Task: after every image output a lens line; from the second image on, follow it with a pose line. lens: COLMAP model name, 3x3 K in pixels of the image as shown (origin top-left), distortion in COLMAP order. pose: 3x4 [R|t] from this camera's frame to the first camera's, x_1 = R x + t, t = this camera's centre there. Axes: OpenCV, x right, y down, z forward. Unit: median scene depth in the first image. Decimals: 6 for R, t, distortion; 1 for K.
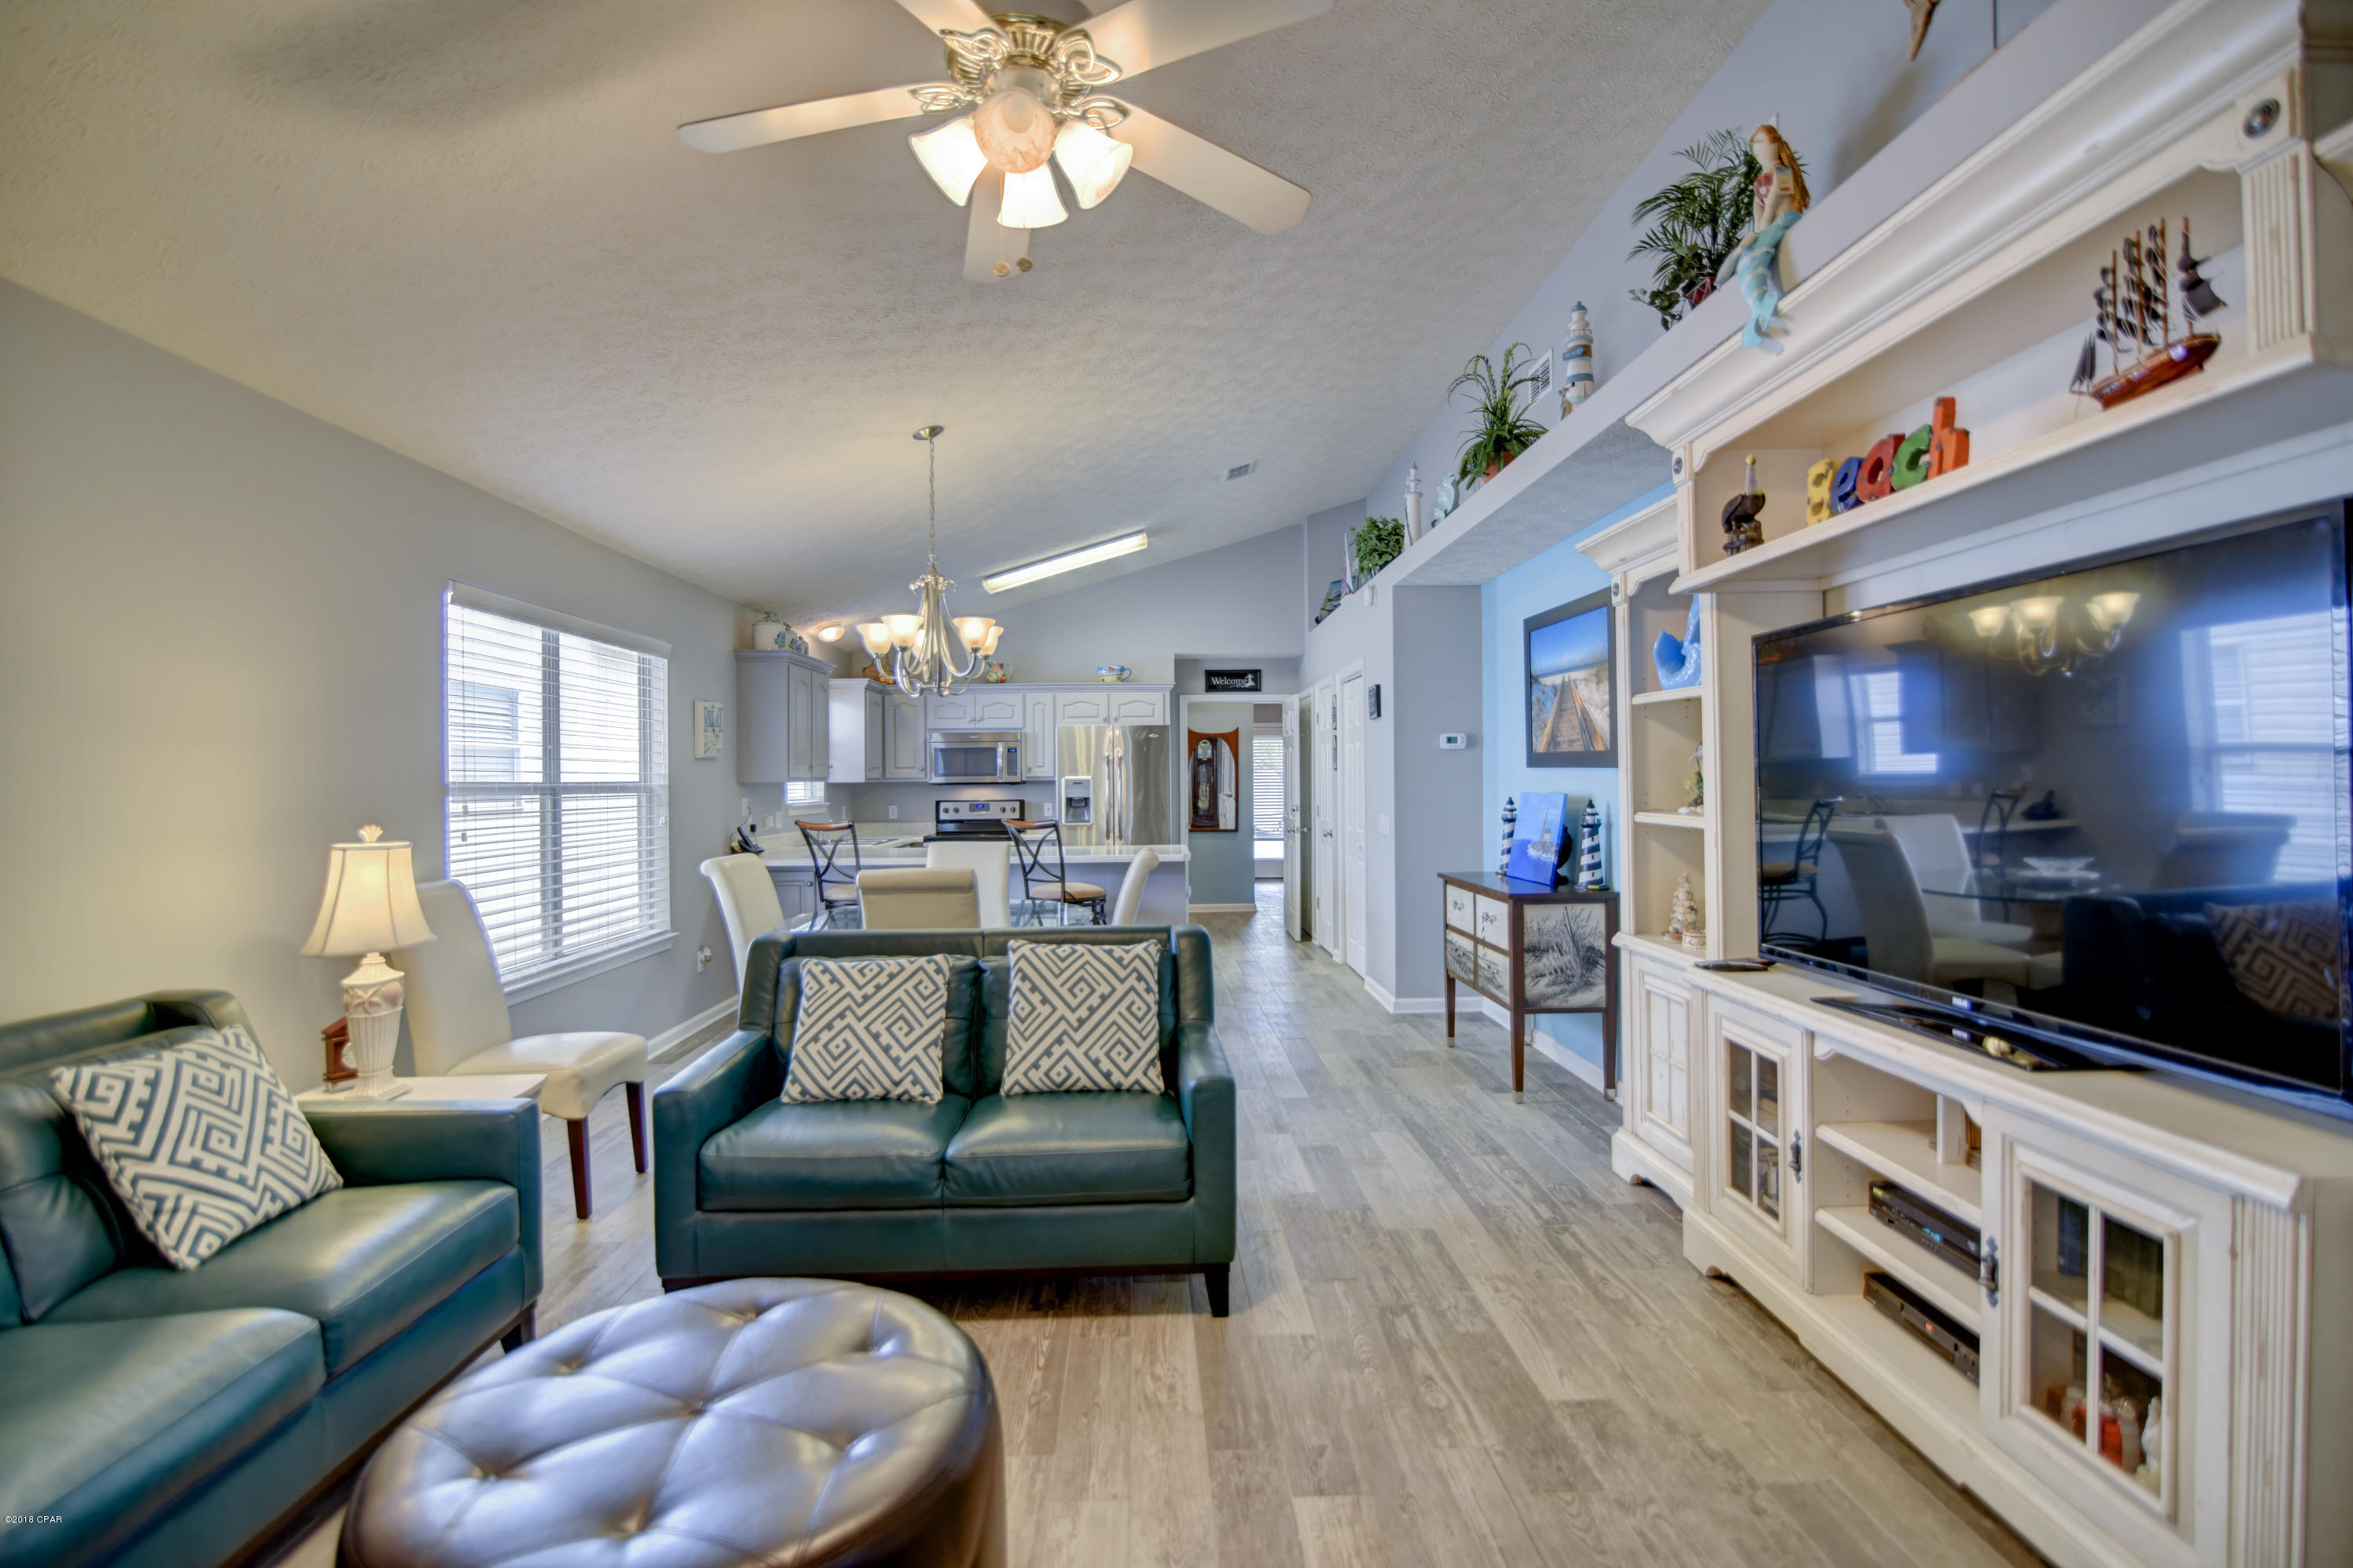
lens RADIAL K [[1094.8, 0, 1168.8], [0, 1094.8, 784.1], [0, 0, 1]] dist [-0.020352, 0.001114]
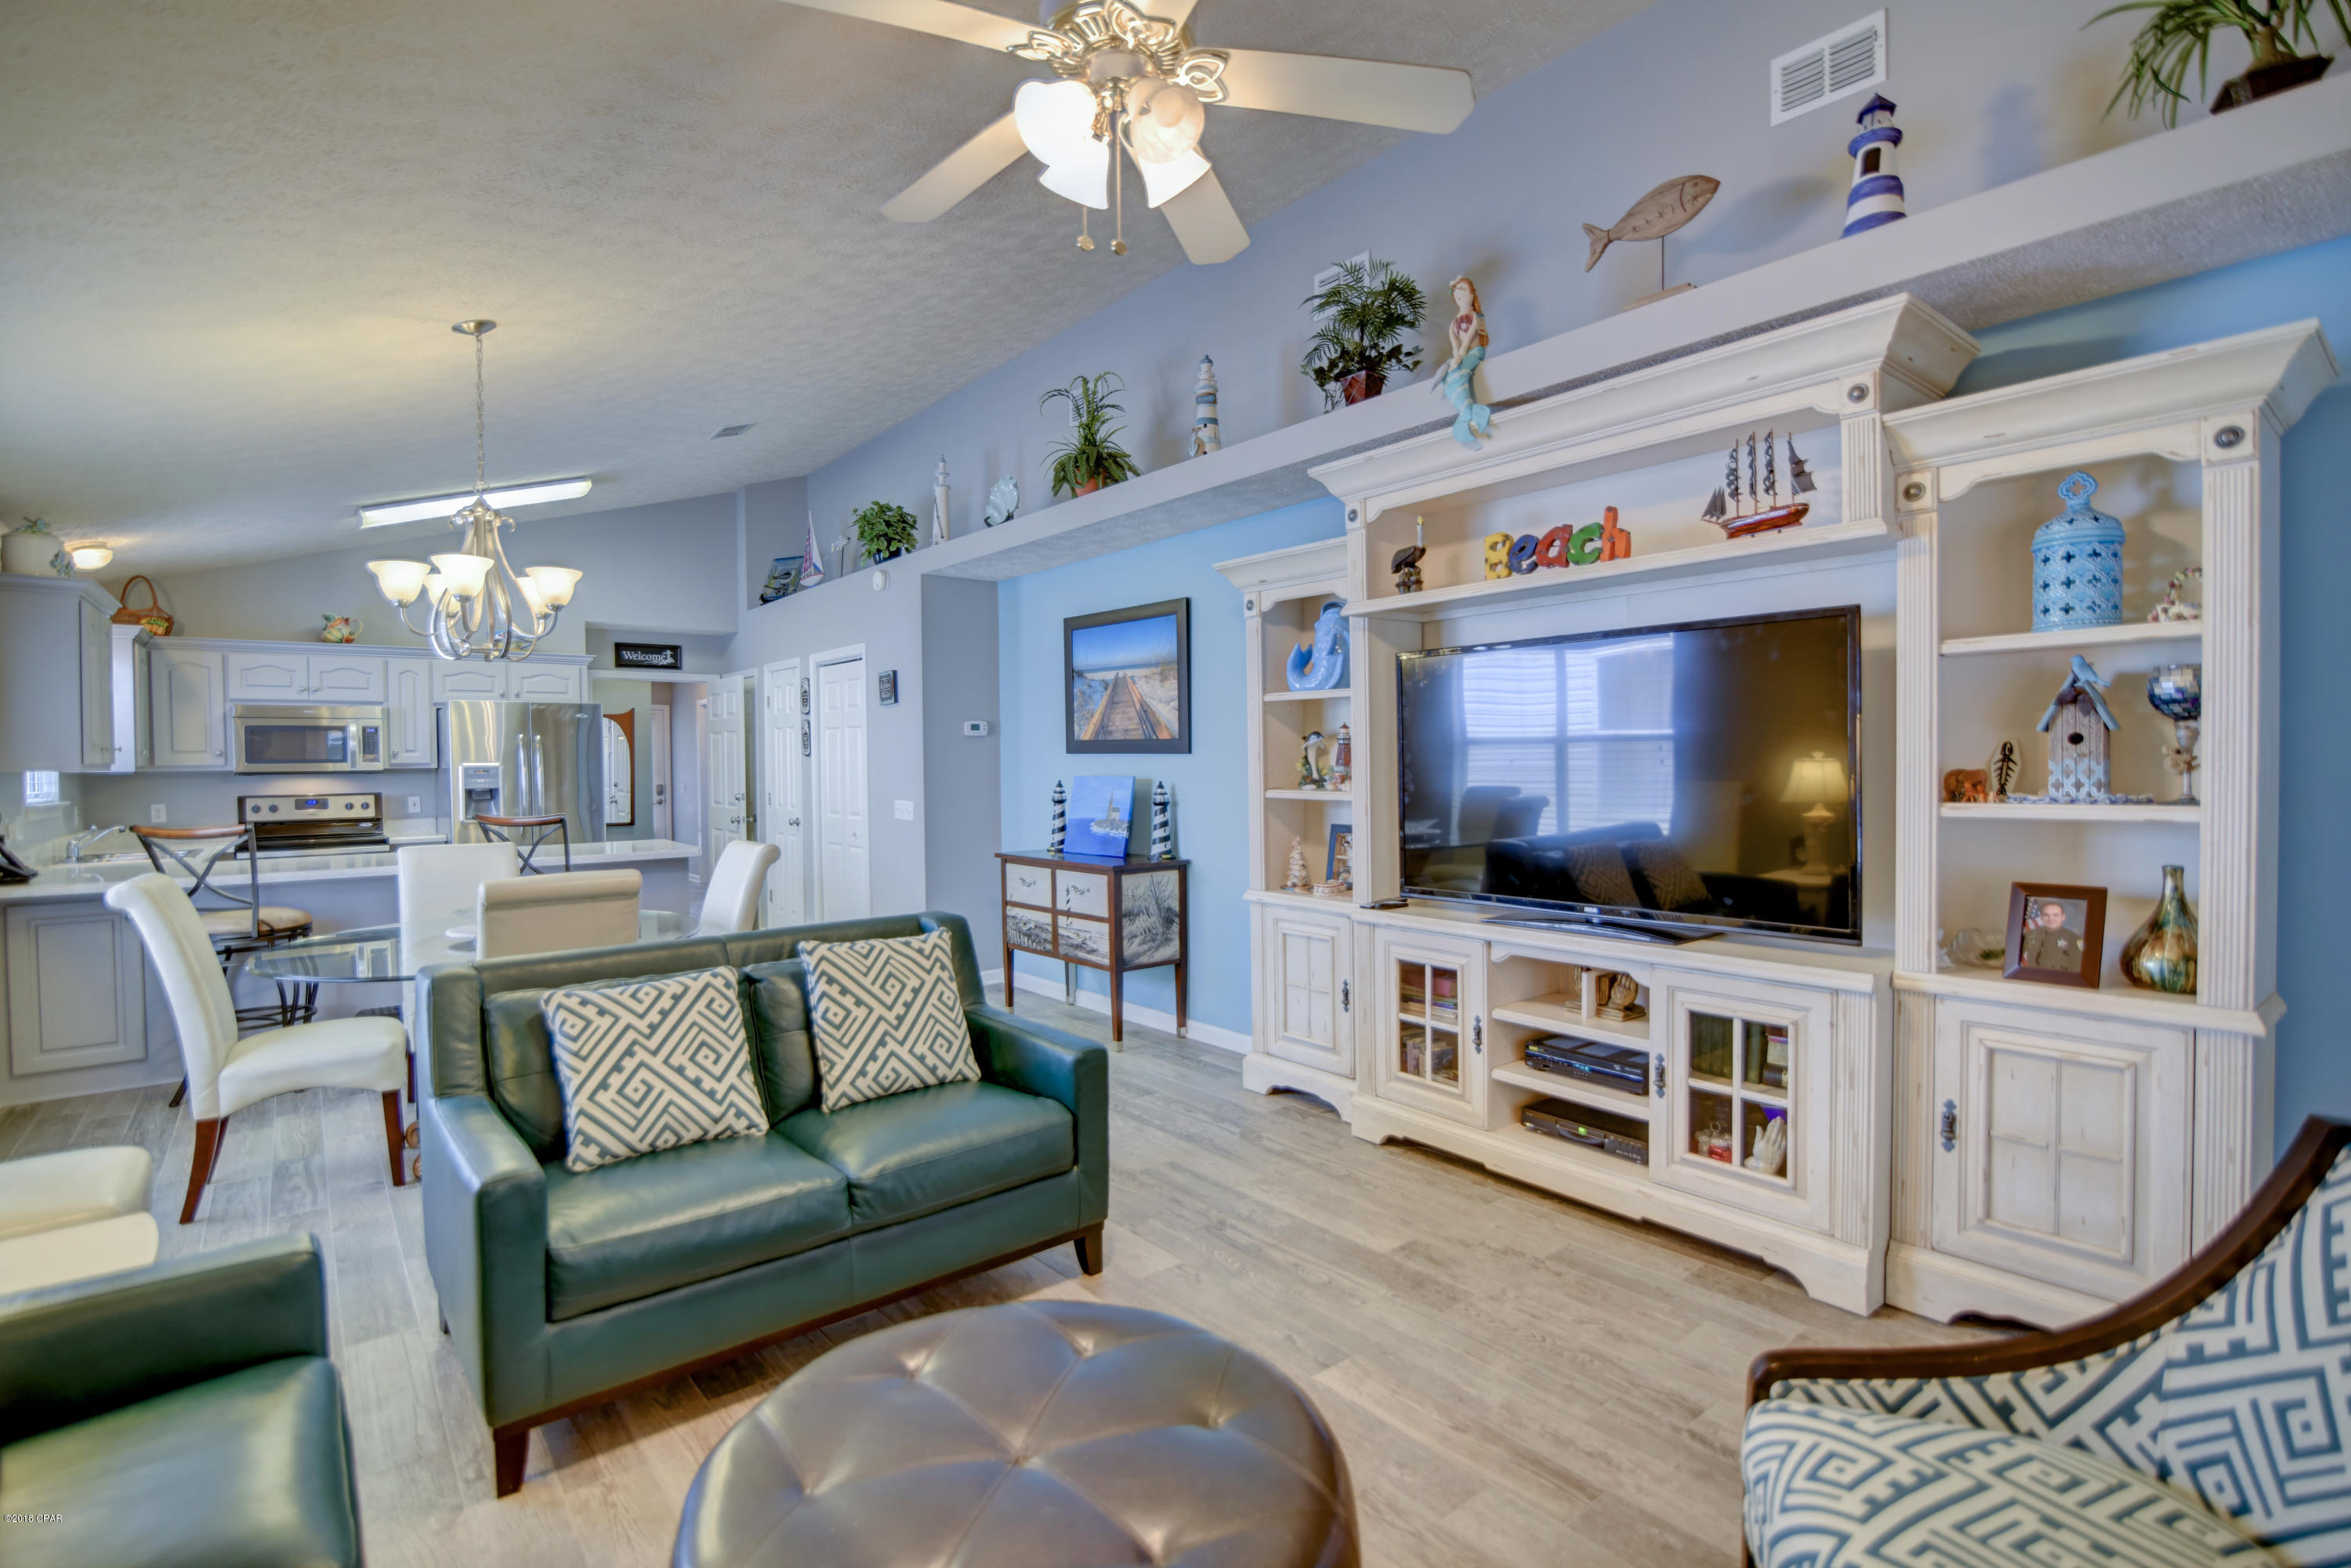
lens RADIAL K [[1093.8, 0, 1164.3], [0, 1093.8, 783.5], [0, 0, 1]] dist [-0.020352, 0.001114]
pose [[0.796784, -0.012297, 0.604139, -0.455883], [0.005731, 0.999902, 0.012793, 0.002620], [-0.604237, -0.006731, 0.796776, 0.108834]]
